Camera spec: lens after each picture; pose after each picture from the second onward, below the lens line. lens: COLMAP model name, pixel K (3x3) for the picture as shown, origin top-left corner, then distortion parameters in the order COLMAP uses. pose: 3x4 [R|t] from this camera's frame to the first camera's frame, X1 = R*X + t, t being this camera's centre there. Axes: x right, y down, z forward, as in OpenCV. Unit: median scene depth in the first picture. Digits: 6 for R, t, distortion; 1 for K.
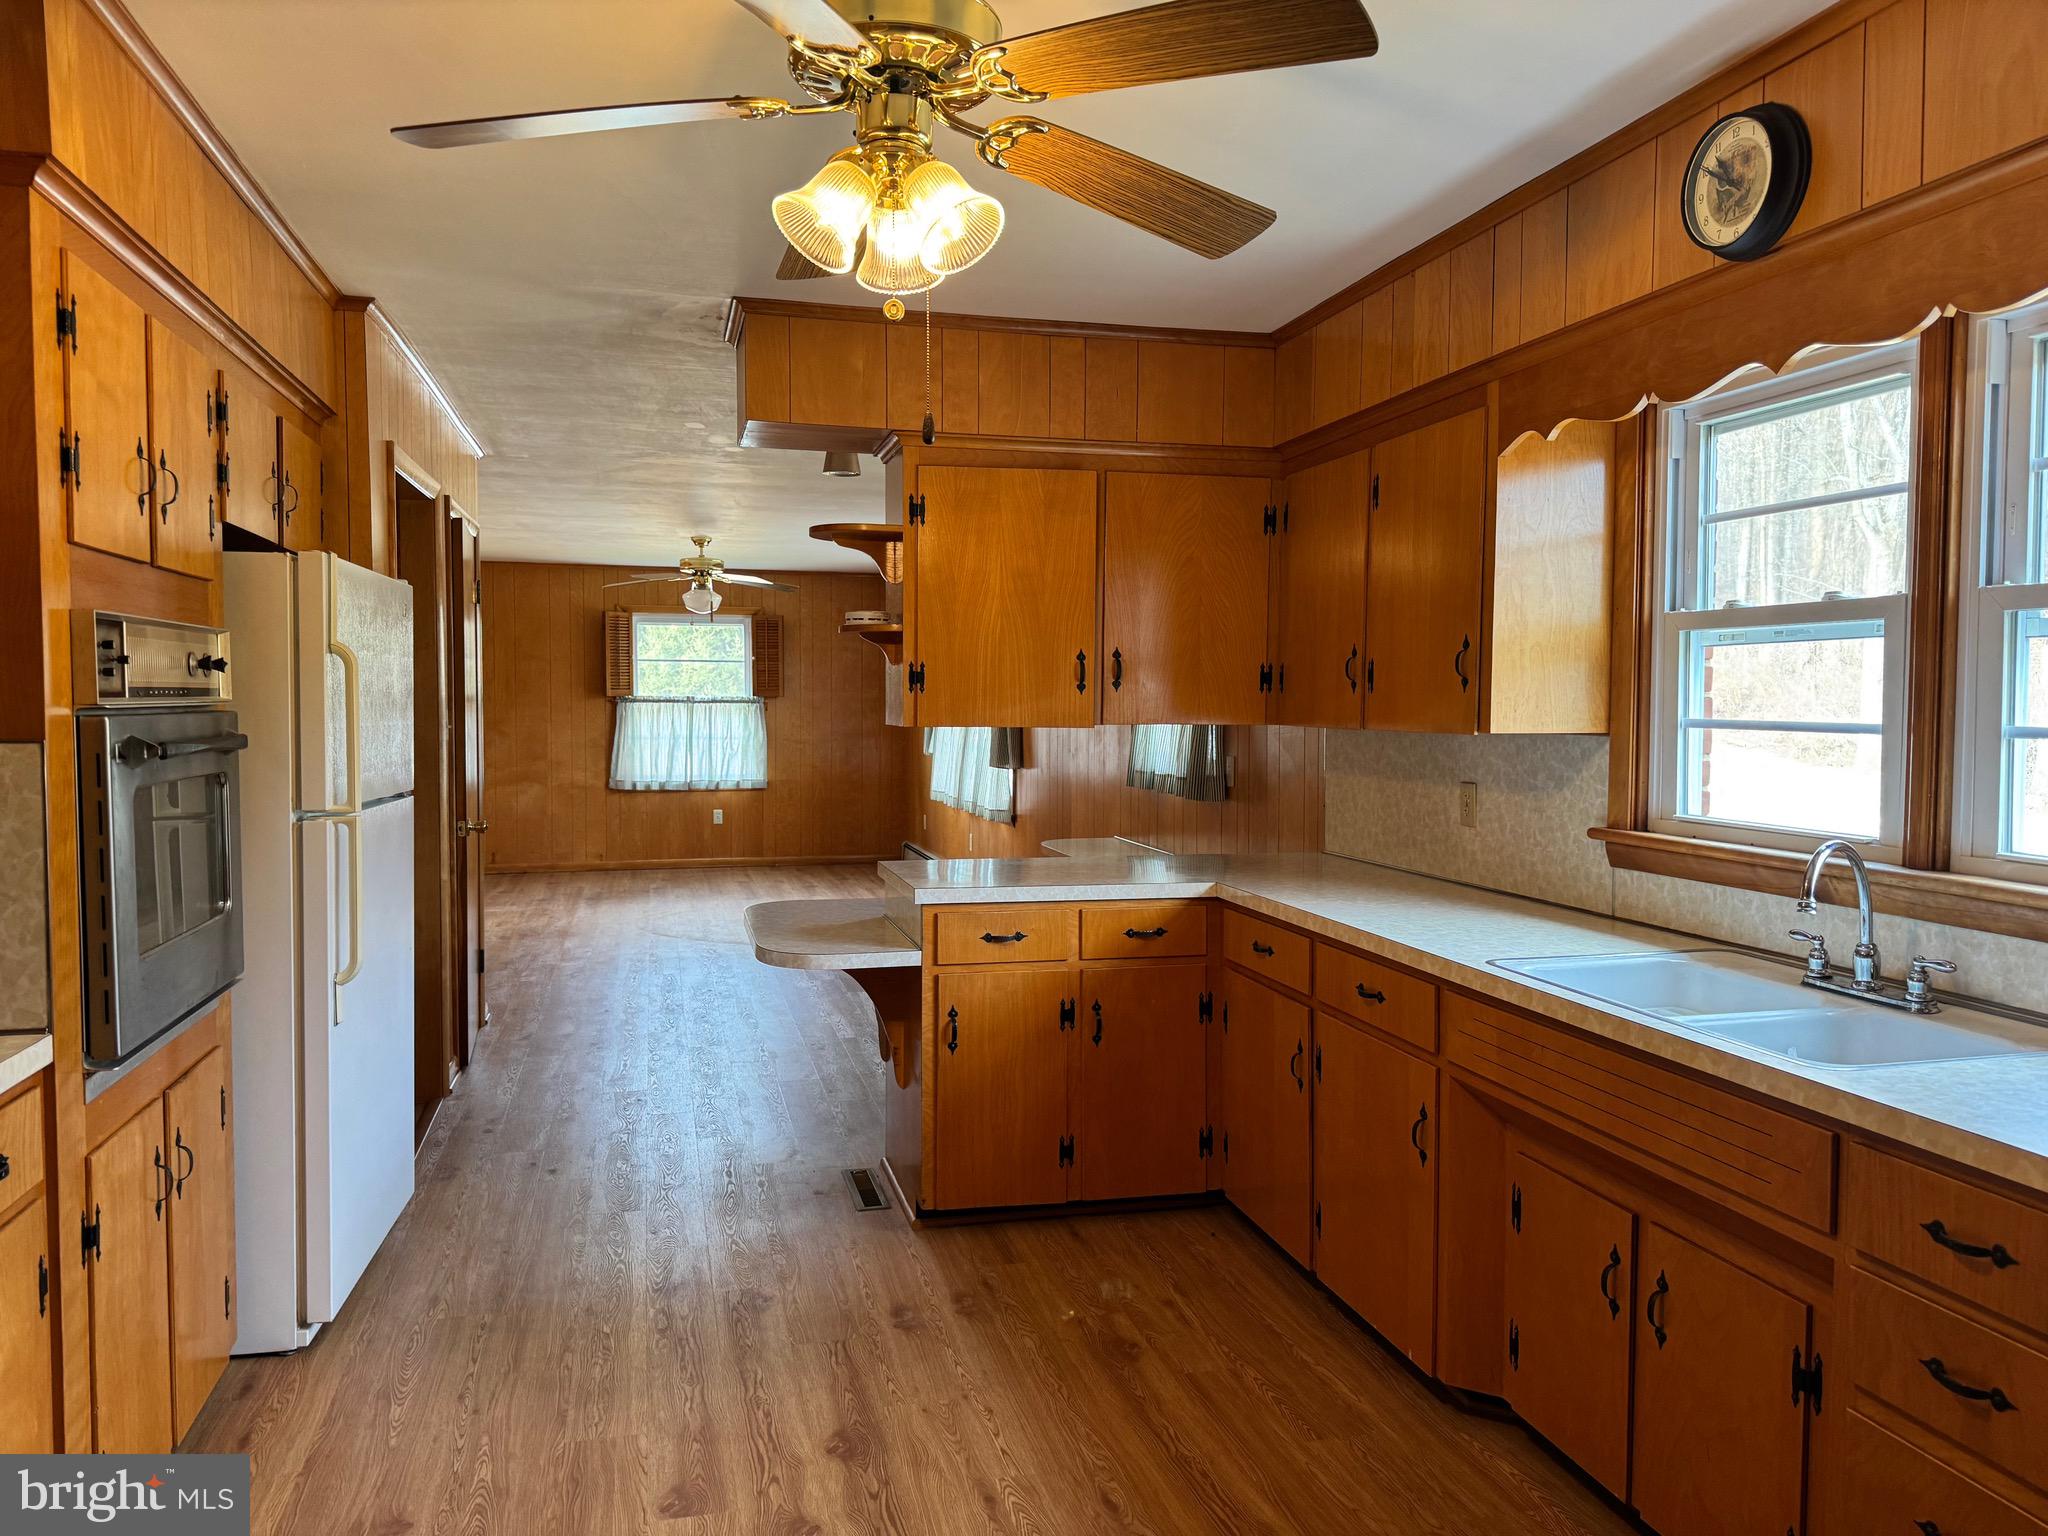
lens RADIAL K [[1440.9, 0, 997.5], [0, 1440.9, 749.1], [0, 0, 1]] dist [0.048367, -0.057501]
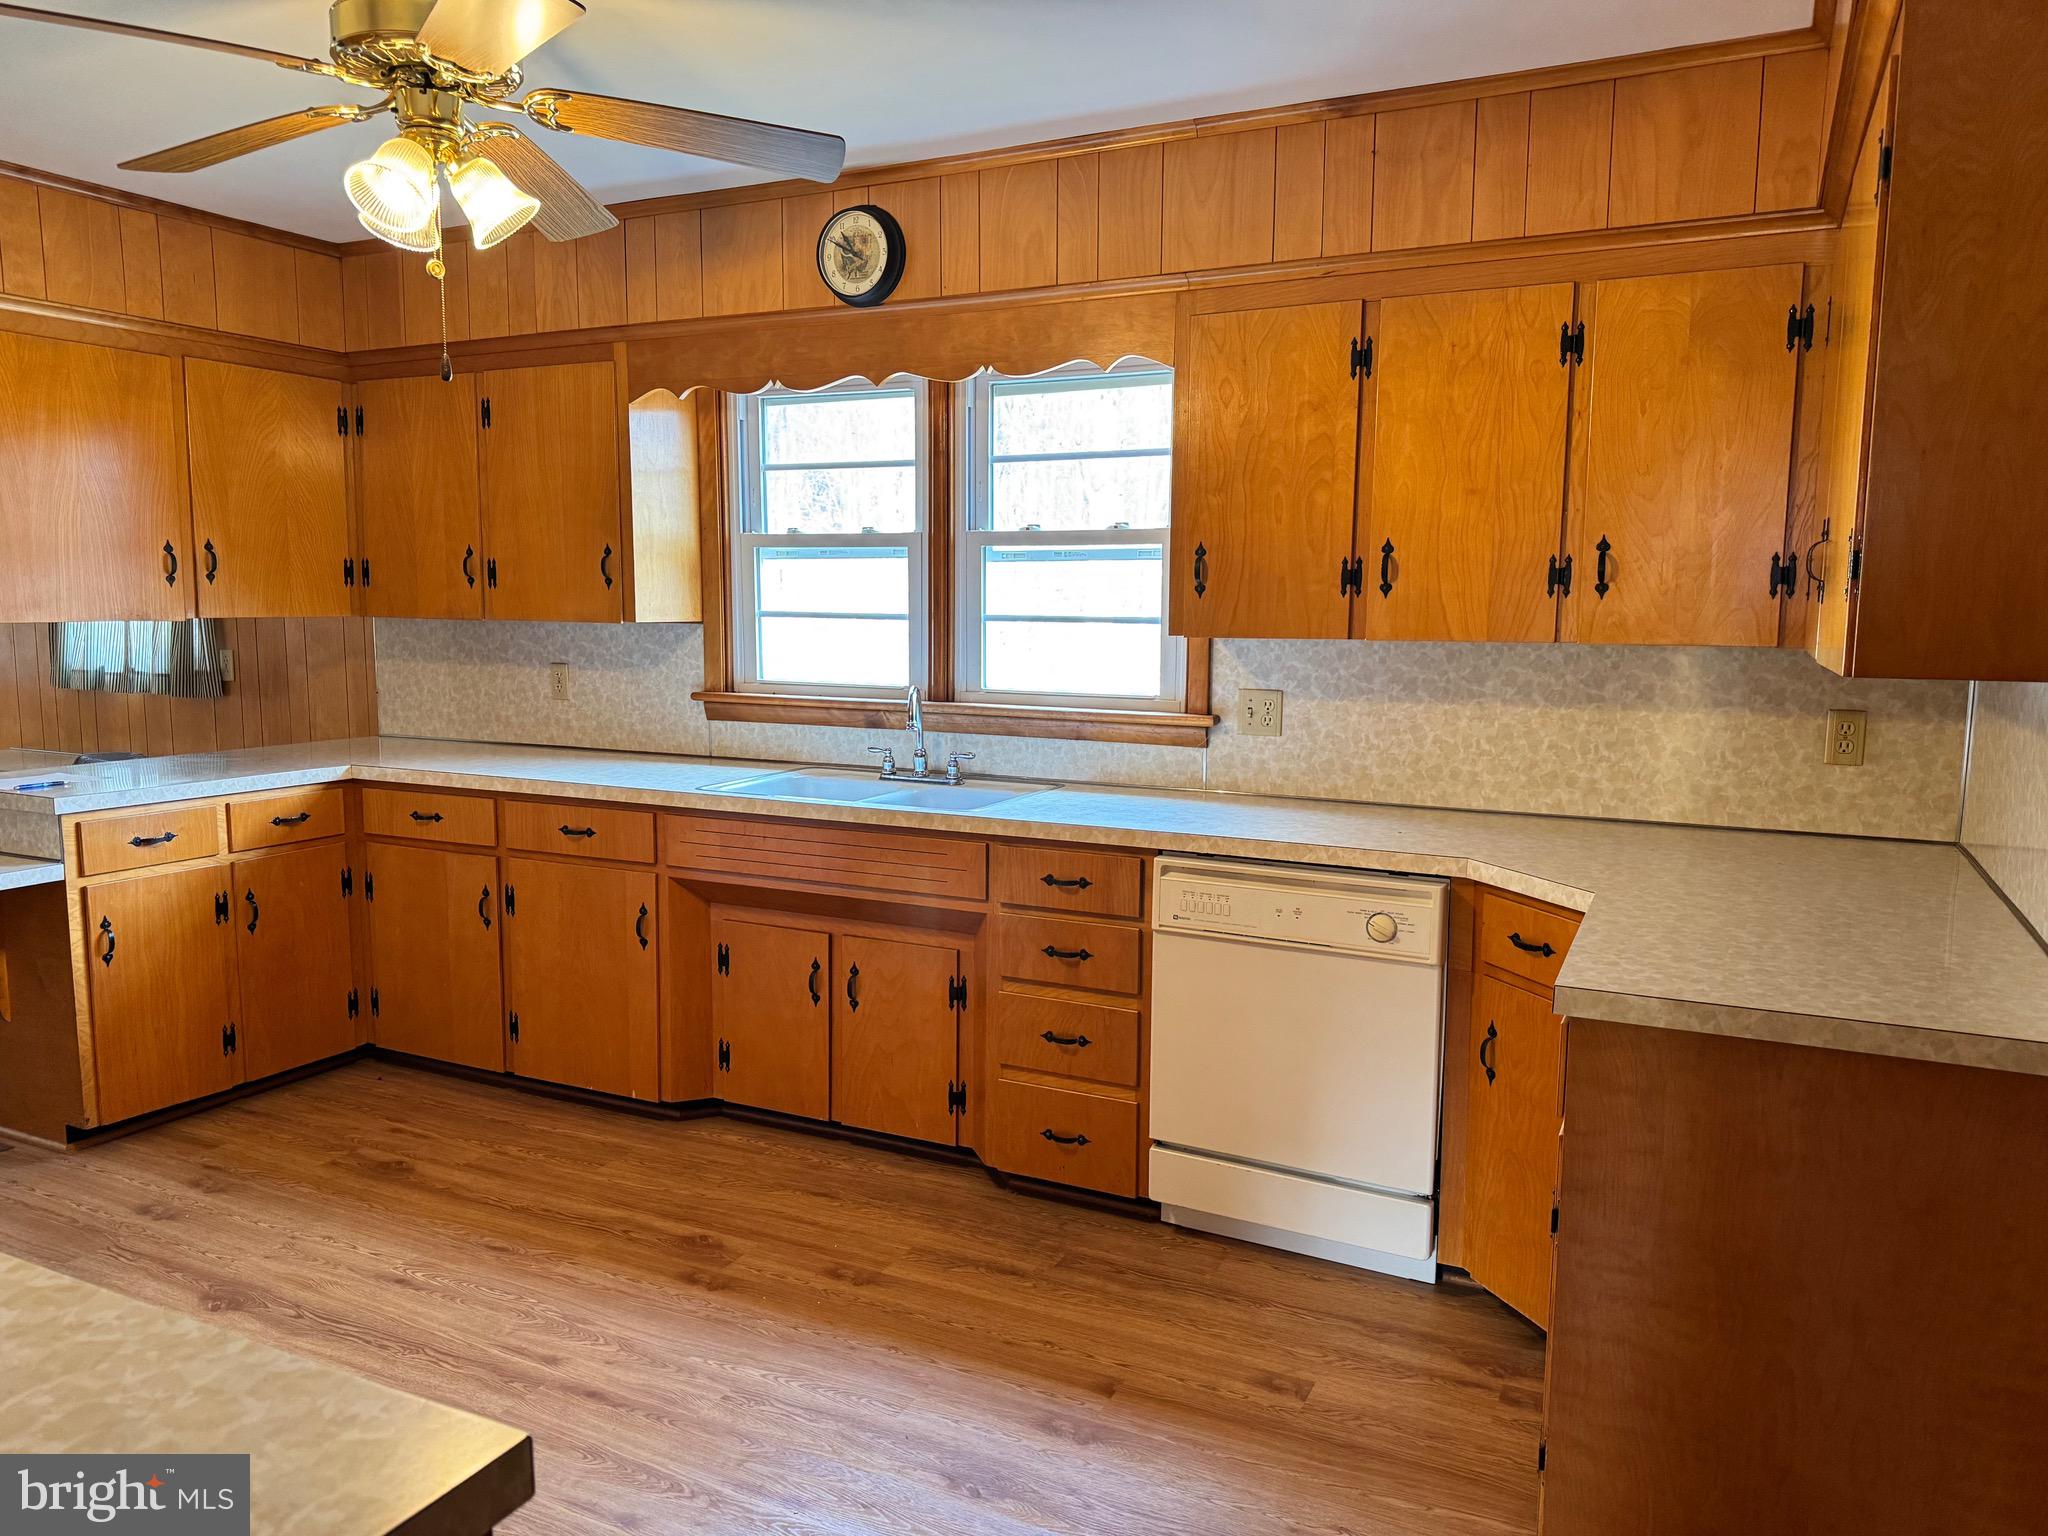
lens RADIAL K [[1440.9, 0, 1025.4], [0, 1440.9, 782.6], [0, 0, 1]] dist [0.048367, -0.057501]
pose [[0.644242, -0.098494, 0.758453, -0.442374], [0.023258, 0.993738, 0.109292, -0.002101], [-0.764468, -0.052770, 0.642498, -0.103825]]
